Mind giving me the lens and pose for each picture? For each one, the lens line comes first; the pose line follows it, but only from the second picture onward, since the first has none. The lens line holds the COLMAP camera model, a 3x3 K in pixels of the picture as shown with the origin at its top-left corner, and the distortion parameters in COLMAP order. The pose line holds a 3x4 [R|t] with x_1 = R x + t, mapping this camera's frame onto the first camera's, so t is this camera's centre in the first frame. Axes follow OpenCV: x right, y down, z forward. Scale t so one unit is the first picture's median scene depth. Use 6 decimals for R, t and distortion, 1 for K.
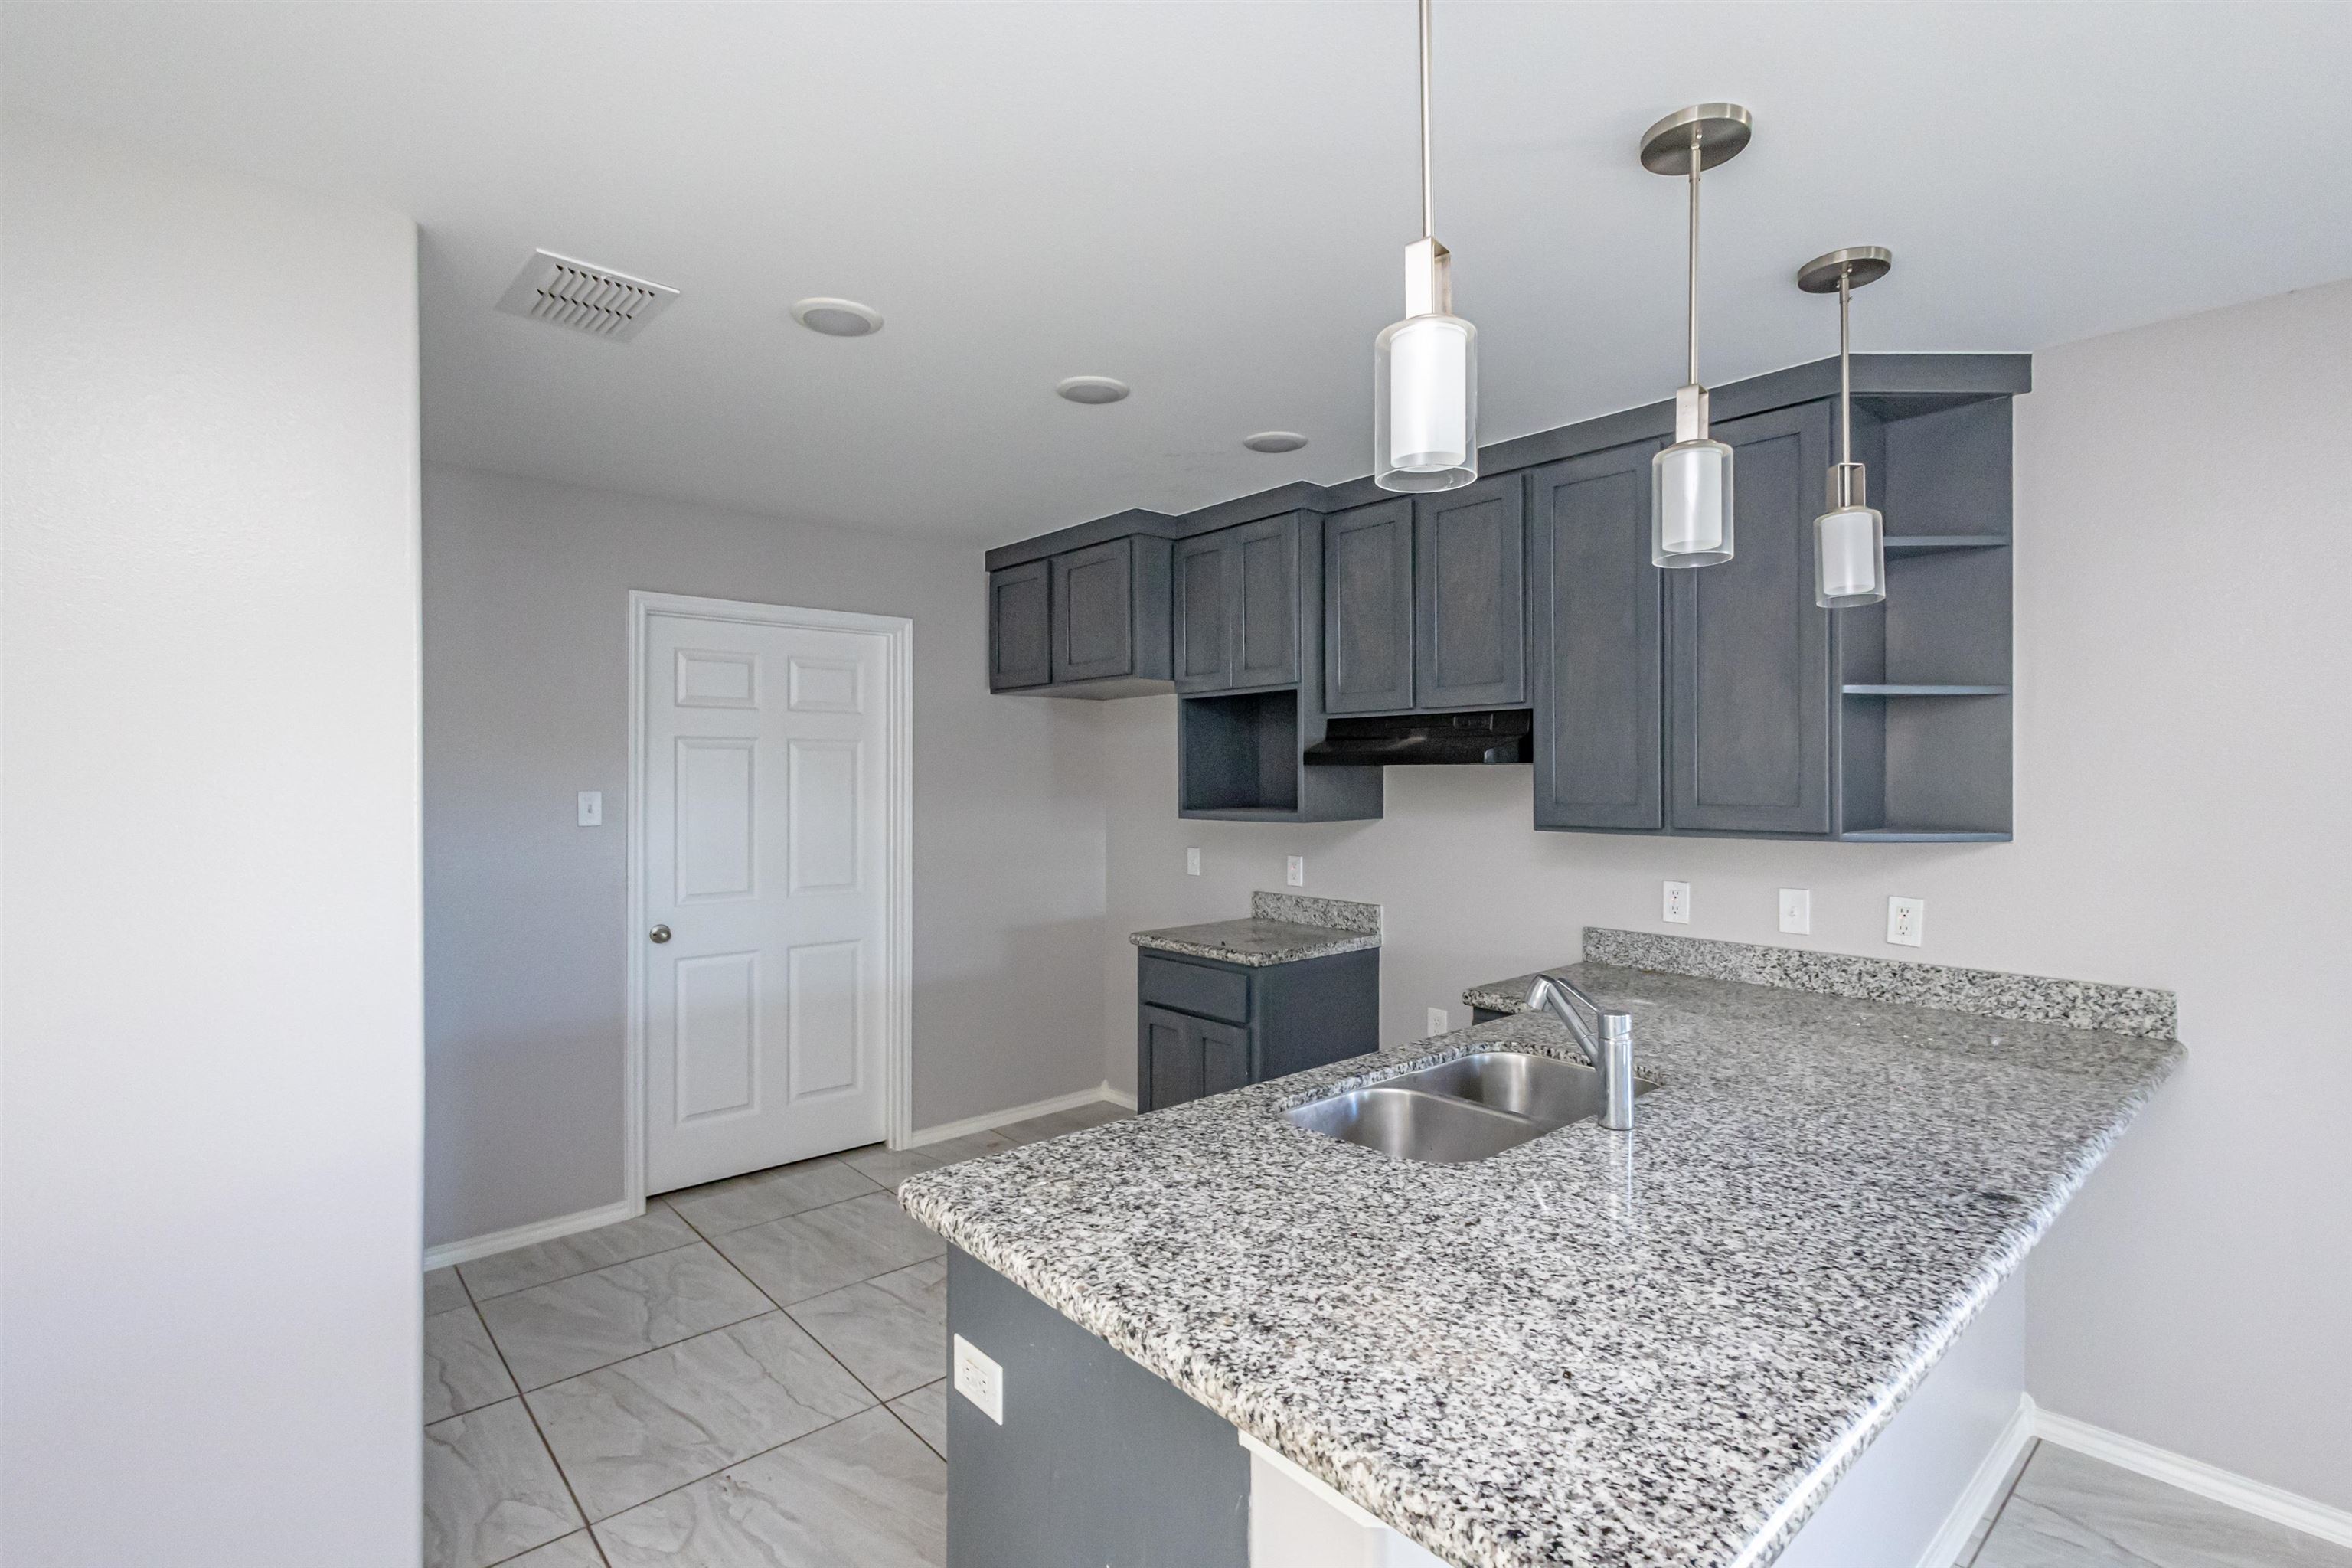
lens RADIAL K [[1083.2, 0, 1200.3], [0, 1083.2, 780.1], [0, 0, 1]] dist [0.007753, -0.001757]
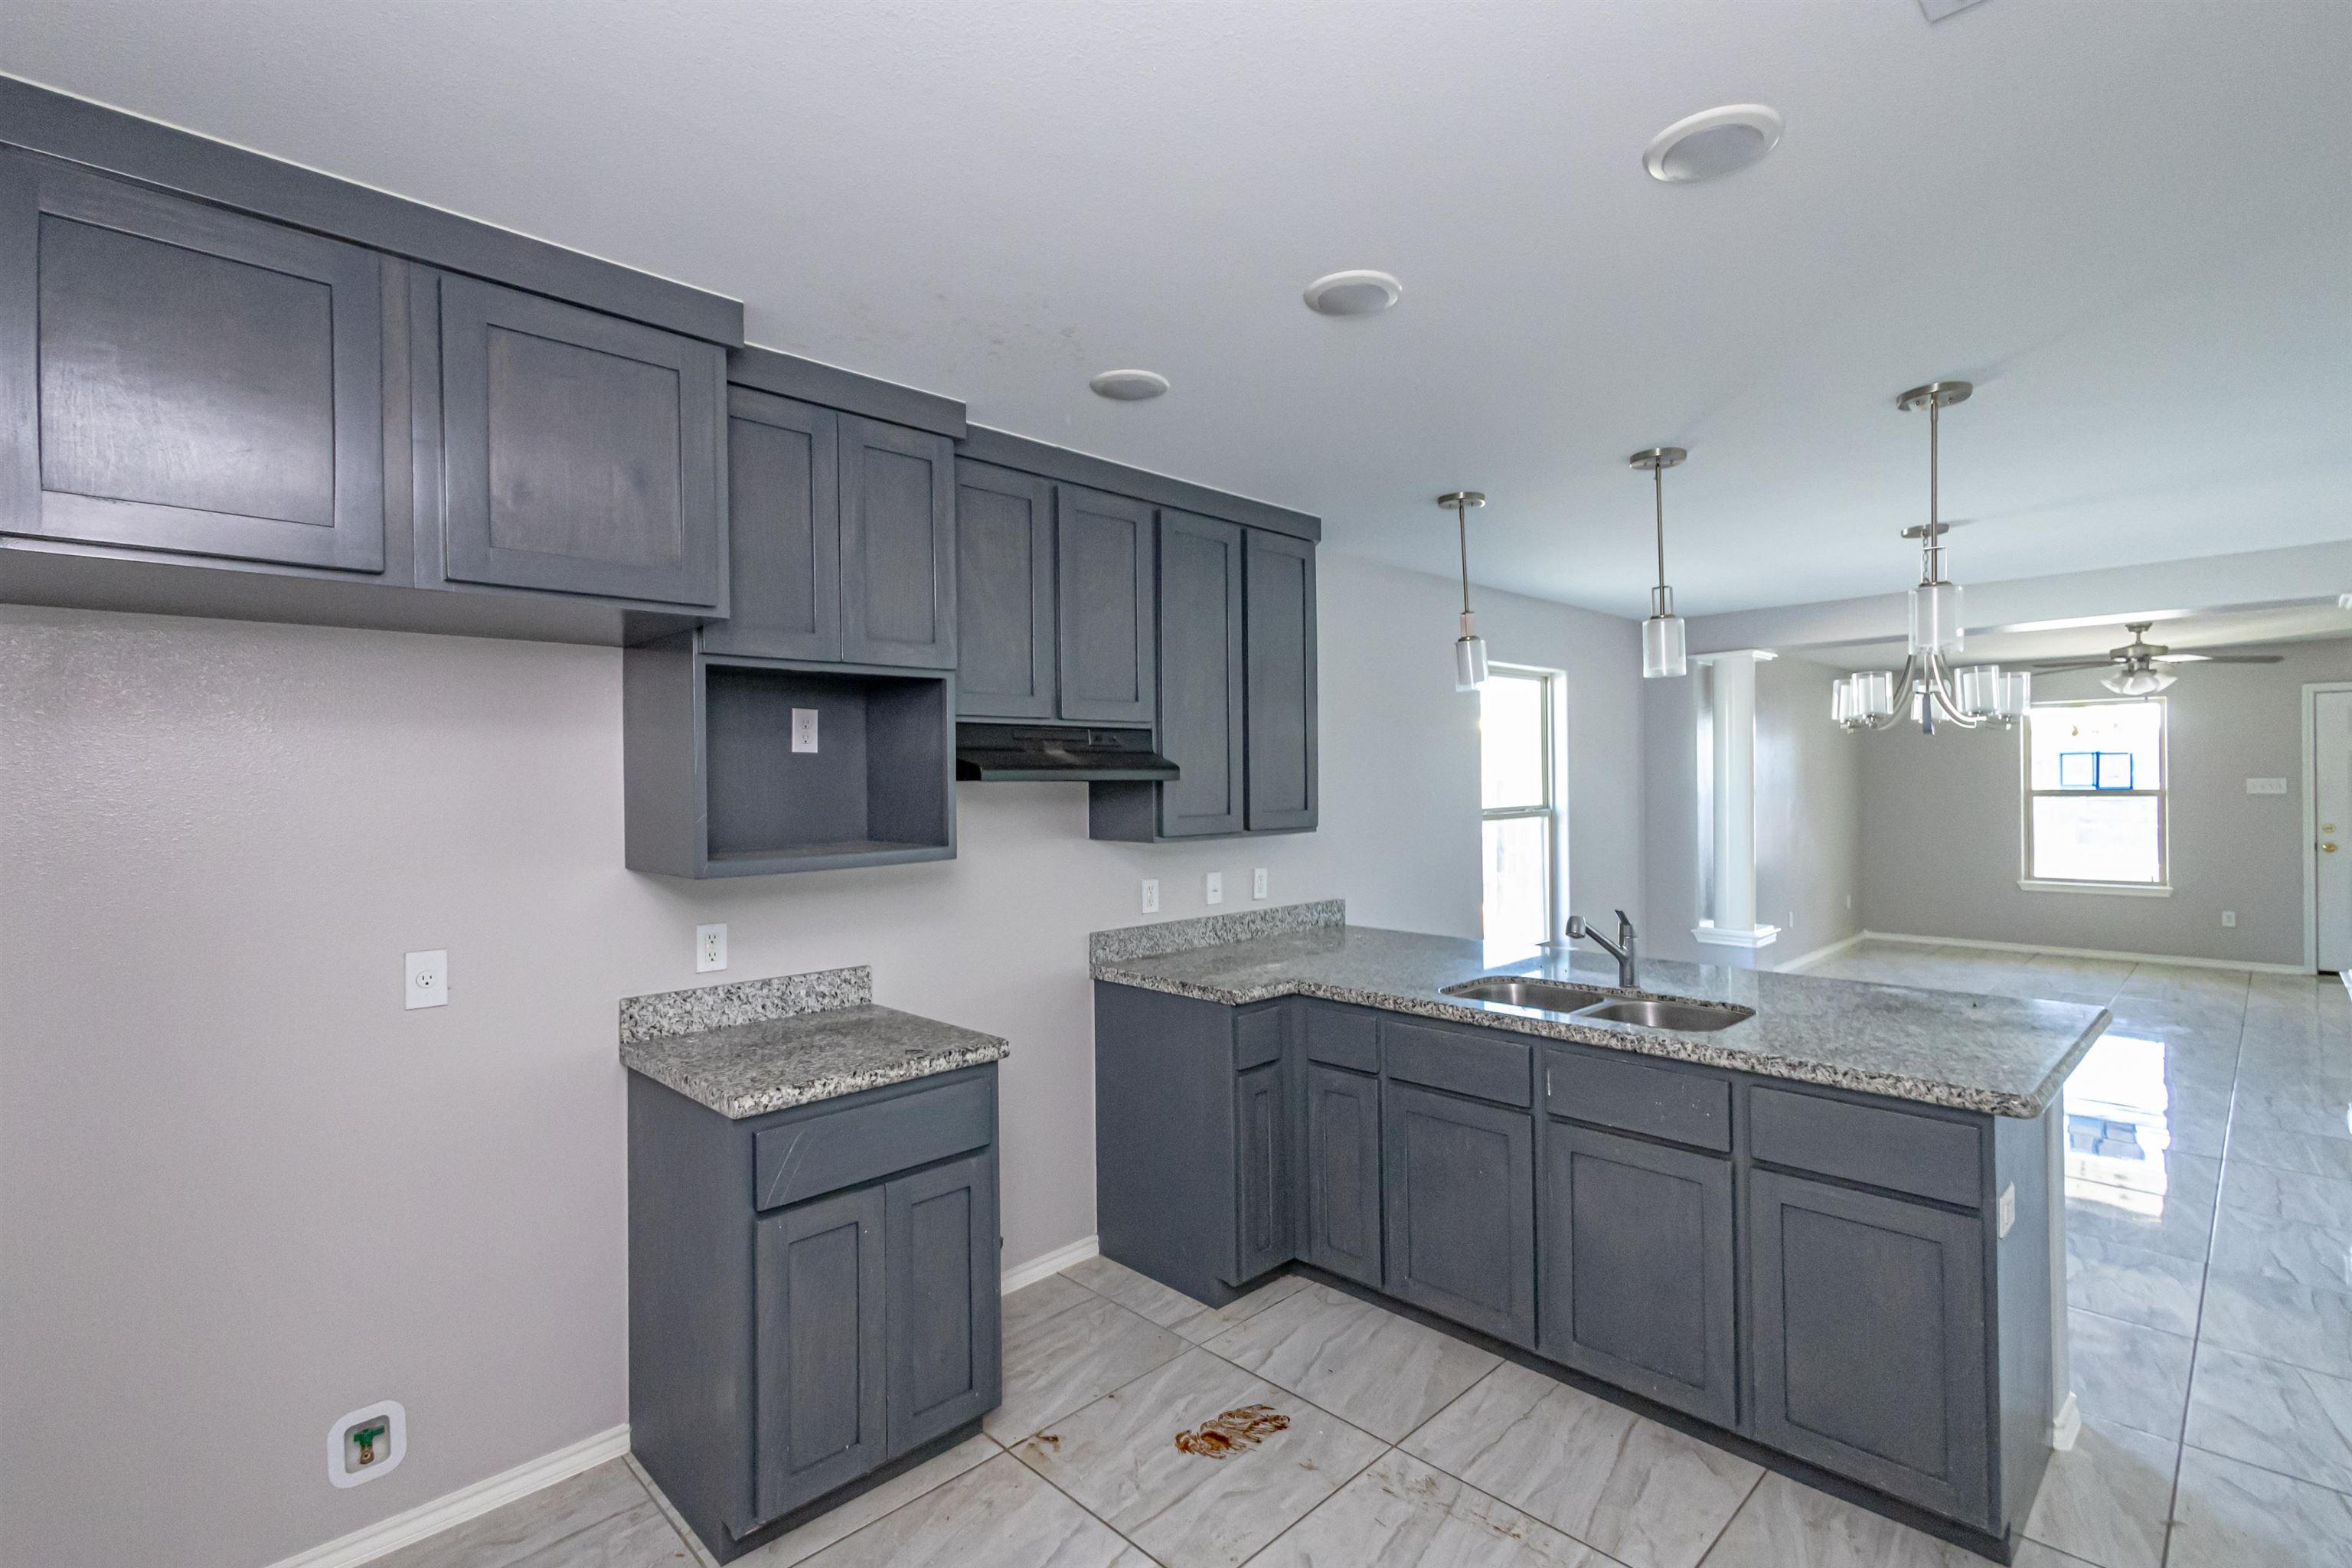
lens RADIAL K [[1083.2, 0, 1182.3], [0, 1083.2, 742.3], [0, 0, 1]] dist [0.007753, -0.001757]
pose [[-0.032261, 0.040654, 0.998652, -0.957944], [0.020008, 0.998998, -0.040021, -0.011588], [-0.999279, 0.018690, -0.033042, 1.238879]]
